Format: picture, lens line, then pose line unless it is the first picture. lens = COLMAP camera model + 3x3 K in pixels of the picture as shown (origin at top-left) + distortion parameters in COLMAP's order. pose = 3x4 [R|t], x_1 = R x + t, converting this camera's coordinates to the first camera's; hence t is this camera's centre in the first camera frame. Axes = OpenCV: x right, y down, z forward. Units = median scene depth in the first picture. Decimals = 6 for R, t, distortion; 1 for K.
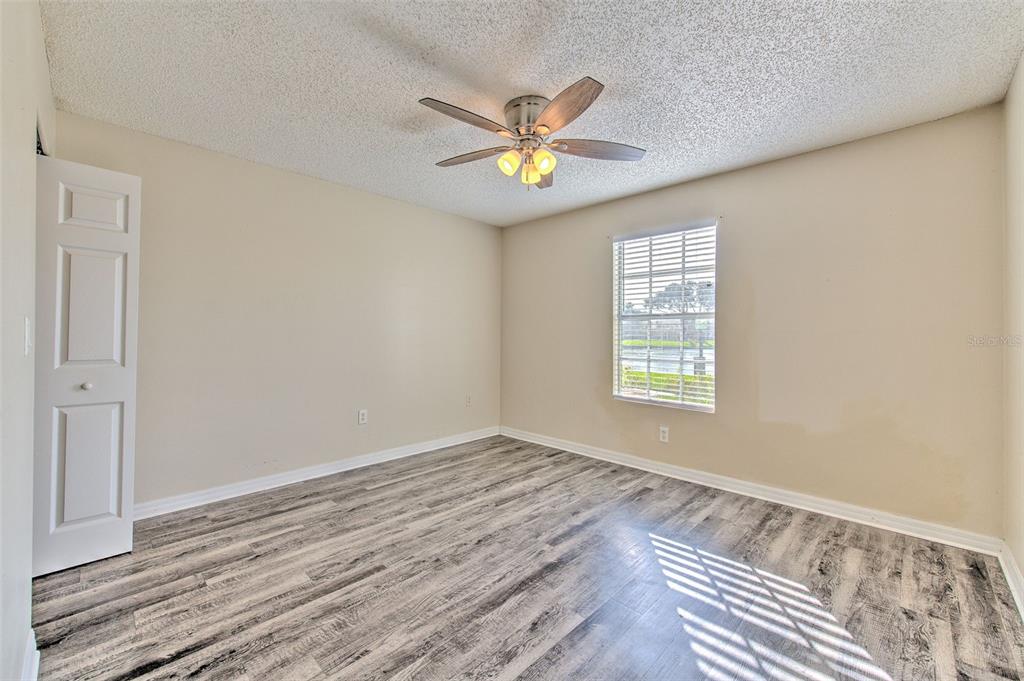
lens RADIAL K [[418.2, 0, 512.4], [0, 418.2, 322.2], [0, 0, 1]] dist [0.001943, -0.000238]
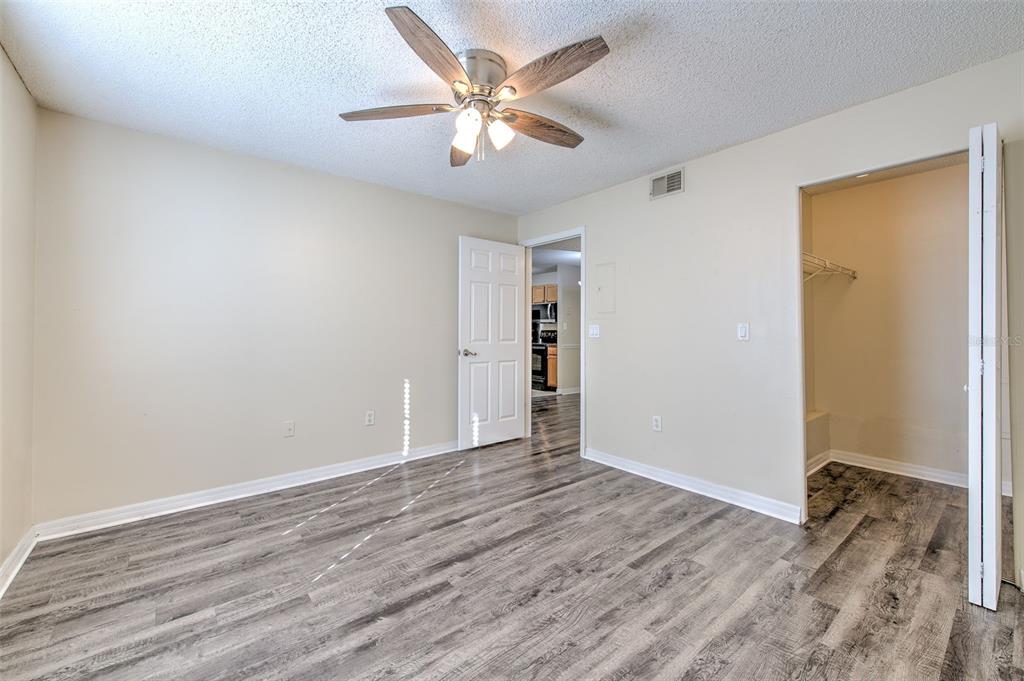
lens RADIAL K [[417.1, 0, 515.3], [0, 417.1, 328.2], [0, 0, 1]] dist [0.000601, -0.000074]
pose [[-0.994239, -0.002392, 0.107158, -0.140392], [-0.006418, 0.999286, -0.037241, 0.063463], [-0.106992, -0.037714, -0.993544, 2.021836]]
